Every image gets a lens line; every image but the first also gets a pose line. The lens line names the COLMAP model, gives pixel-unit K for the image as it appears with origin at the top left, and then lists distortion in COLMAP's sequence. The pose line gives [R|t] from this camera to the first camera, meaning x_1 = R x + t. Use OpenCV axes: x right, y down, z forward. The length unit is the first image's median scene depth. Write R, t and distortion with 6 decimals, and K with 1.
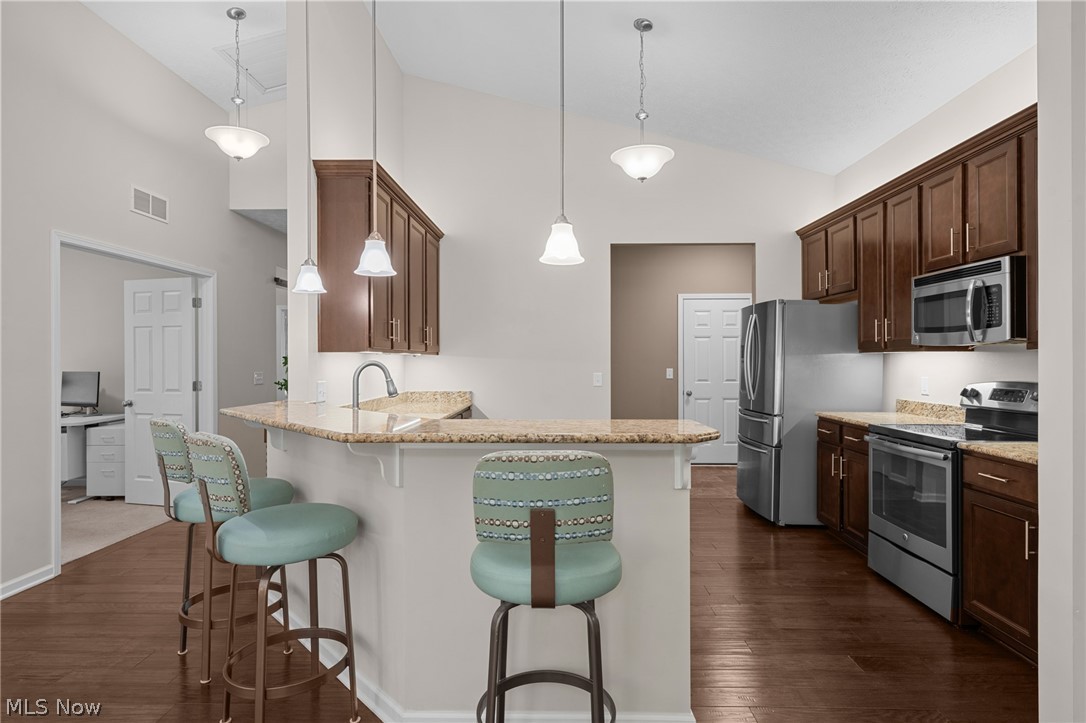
lens RADIAL K [[562.9, 0, 542.3], [0, 562.9, 359.4], [0, 0, 1]] dist [-0.001398, -0.000016]
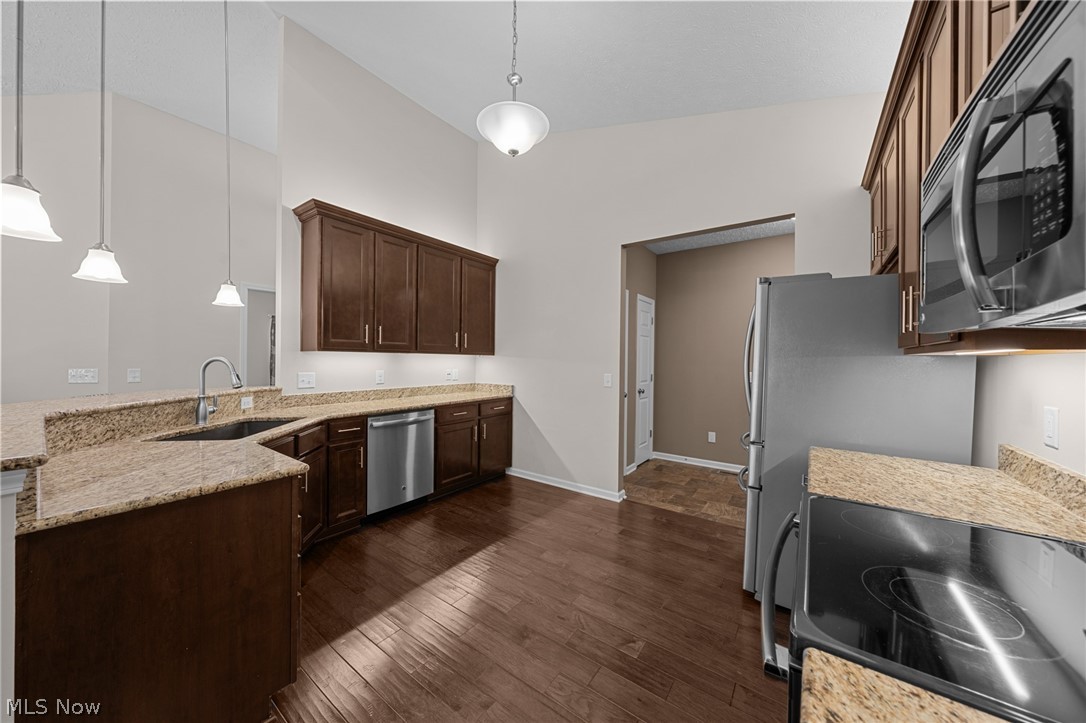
lens RADIAL K [[375.5, 0, 541.6], [0, 375.5, 359.6], [0, 0, 1]] dist [0.000135, -0.000029]
pose [[0.825258, 0.013233, -0.564600, 0.462150], [-0.010470, 0.999912, 0.008132, -0.006025], [0.564658, -0.000799, 0.825324, 0.463339]]
